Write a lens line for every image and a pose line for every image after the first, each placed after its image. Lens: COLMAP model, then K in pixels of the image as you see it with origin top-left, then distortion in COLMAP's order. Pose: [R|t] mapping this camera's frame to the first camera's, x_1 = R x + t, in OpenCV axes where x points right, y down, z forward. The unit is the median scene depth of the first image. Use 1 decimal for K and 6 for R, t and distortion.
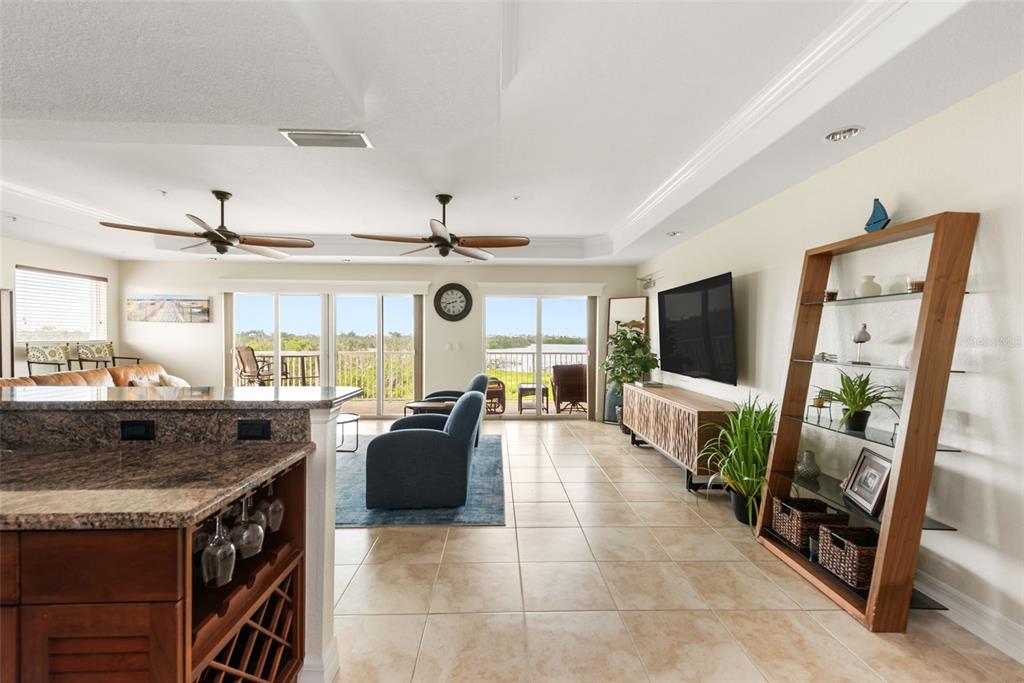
lens RADIAL K [[413.8, 0, 525.0], [0, 413.8, 345.1], [0, 0, 1]] dist [0.006632, -0.000870]
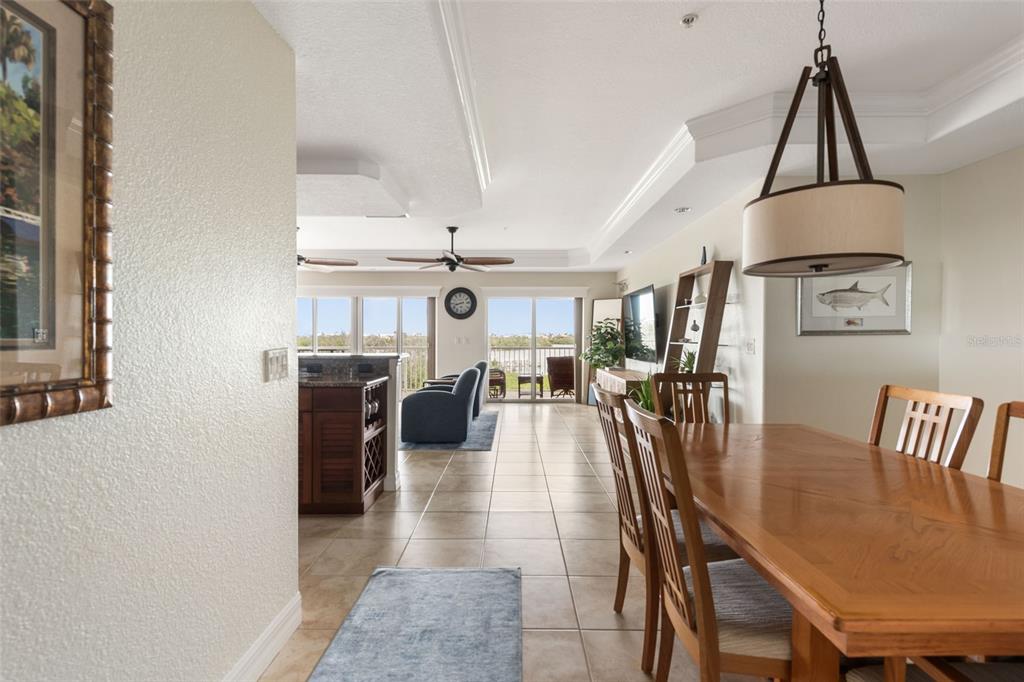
lens RADIAL K [[480.4, 0, 519.6], [0, 480.4, 343.9], [0, 0, 1]] dist [0.013055, -0.000619]
pose [[0.998304, -0.000494, -0.058208, 0.075166], [0.000132, 0.999981, -0.006221, 0.021389], [0.058210, 0.006203, 0.998285, -0.363096]]
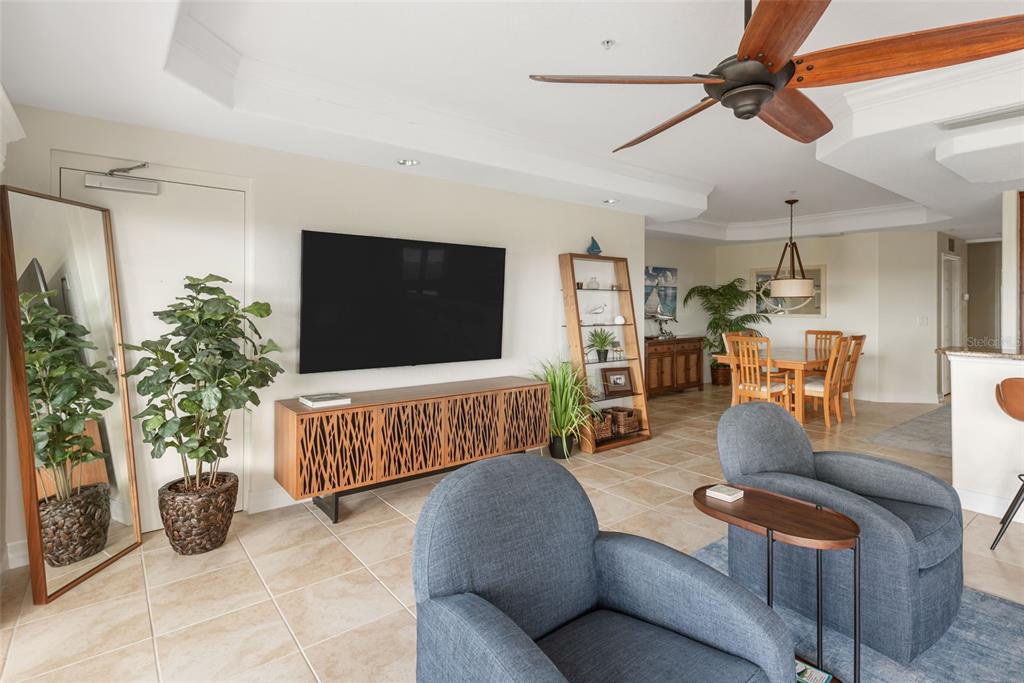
lens RADIAL K [[511.7, 0, 506.1], [0, 511.7, 305.3], [0, 0, 1]] dist [0.001630, 0.000129]
pose [[-0.568175, -0.003254, 0.822901, -0.298533], [0.015521, 0.999772, 0.014669, -0.029295], [-0.822761, 0.021107, -0.567995, 0.955900]]
